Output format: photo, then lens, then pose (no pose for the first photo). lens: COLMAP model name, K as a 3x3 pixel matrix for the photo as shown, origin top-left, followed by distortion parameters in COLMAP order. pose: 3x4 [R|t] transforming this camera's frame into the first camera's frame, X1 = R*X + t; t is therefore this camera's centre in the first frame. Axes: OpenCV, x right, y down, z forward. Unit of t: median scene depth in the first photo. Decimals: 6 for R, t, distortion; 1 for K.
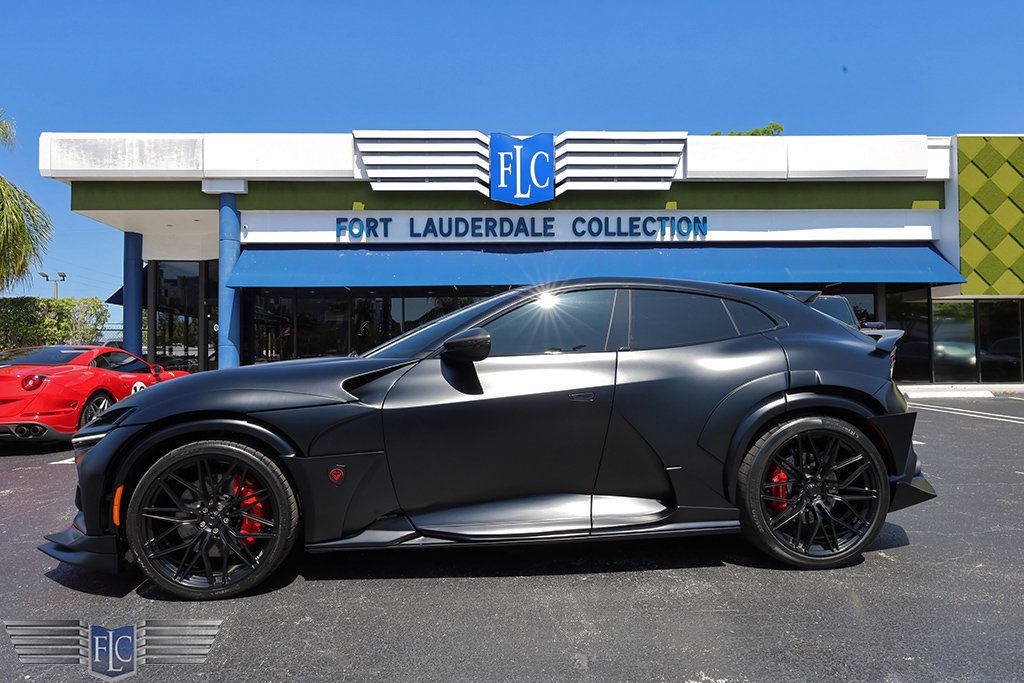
lens RADIAL K [[640.4, 0, 517.2], [0, 640.4, 343.5], [0, 0, 1]] dist [-0.000950, 0.002597]
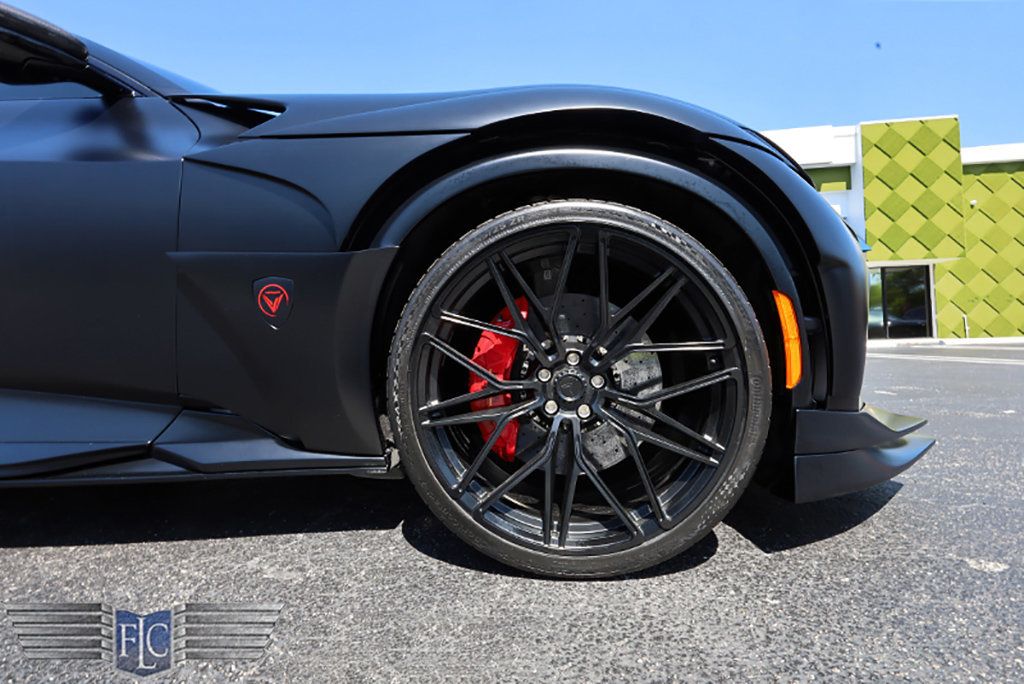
lens RADIAL K [[416.2, 0, 529.5], [0, 416.2, 345.1], [0, 0, 1]] dist [0.013522, 0.000094]
pose [[0.993631, -0.026176, -0.109597, 0.164253], [0.027346, 0.999584, 0.009189, 0.050272], [0.109311, -0.012128, 0.993934, 0.173674]]
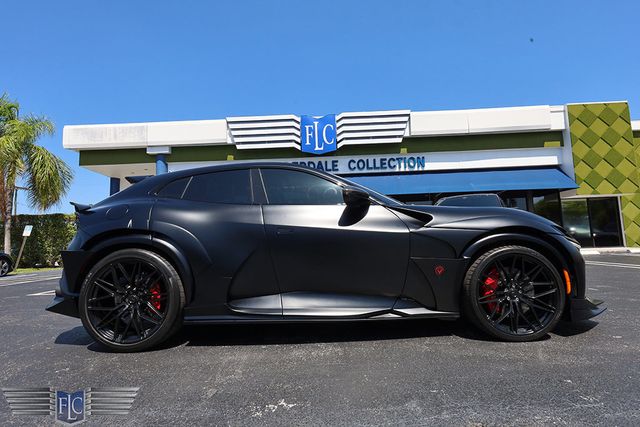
lens RADIAL K [[350.7, 0, 321.9], [0, 350.7, 213.2], [0, 0, 1]] dist [0.007624, -0.002815]
pose [[0.997742, -0.029696, -0.060237, 0.070042], [0.025147, 0.996873, -0.074913, 0.024542], [0.062273, 0.073229, 0.995369, 0.028777]]
